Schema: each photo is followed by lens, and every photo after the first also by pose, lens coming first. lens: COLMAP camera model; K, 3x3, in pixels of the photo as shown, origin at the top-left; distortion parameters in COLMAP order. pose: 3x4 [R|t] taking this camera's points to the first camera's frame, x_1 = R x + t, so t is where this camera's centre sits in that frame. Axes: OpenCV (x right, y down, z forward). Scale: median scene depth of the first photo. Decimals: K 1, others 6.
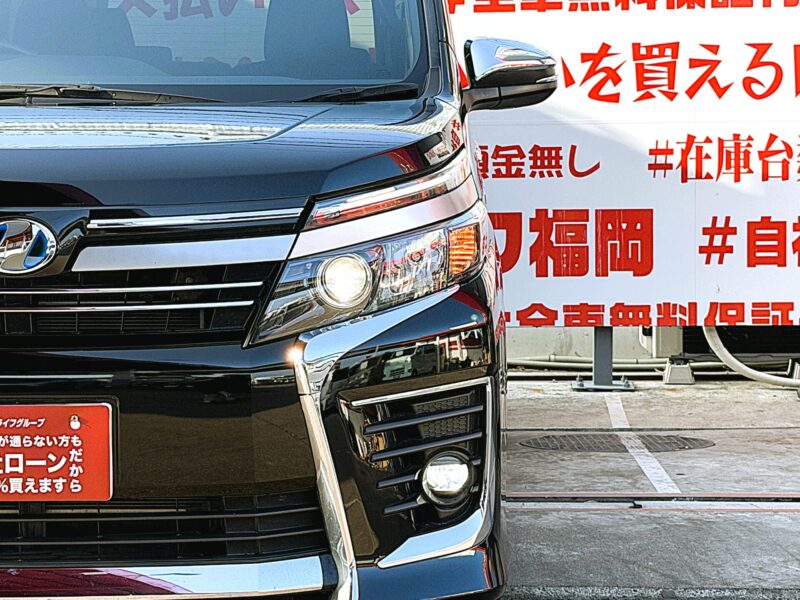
lens RADIAL K [[2186.6, 0, 396.1], [0, 2186.6, 302.2], [0, 0, 1]] dist [0.165395, 0.000000]
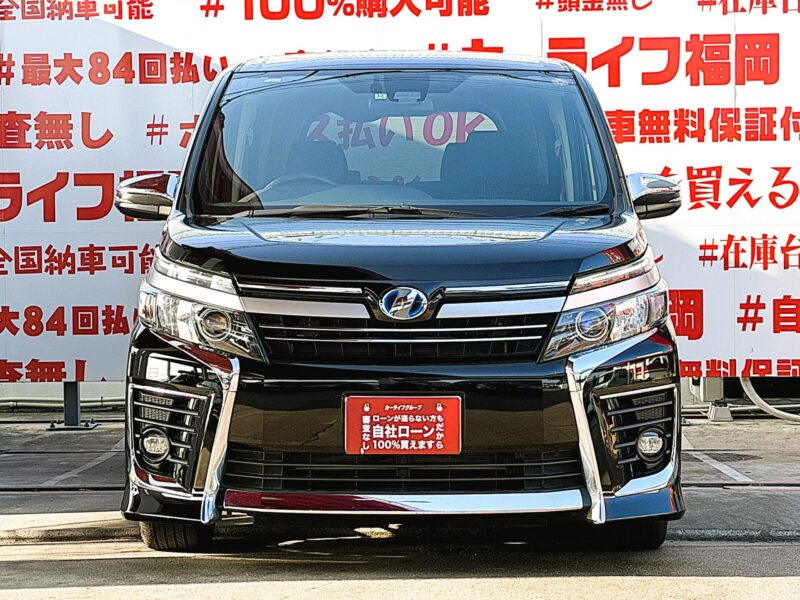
lens RADIAL K [[1963.1, 0, 403.9], [0, 1963.1, 300.6], [0, 0, 1]] dist [0.088836, 0.000000]
pose [[0.999994, 0.000705, 0.003296, -0.163777], [-0.000570, 0.999171, -0.040716, 0.031279], [-0.003322, 0.040714, 0.999165, -0.473915]]
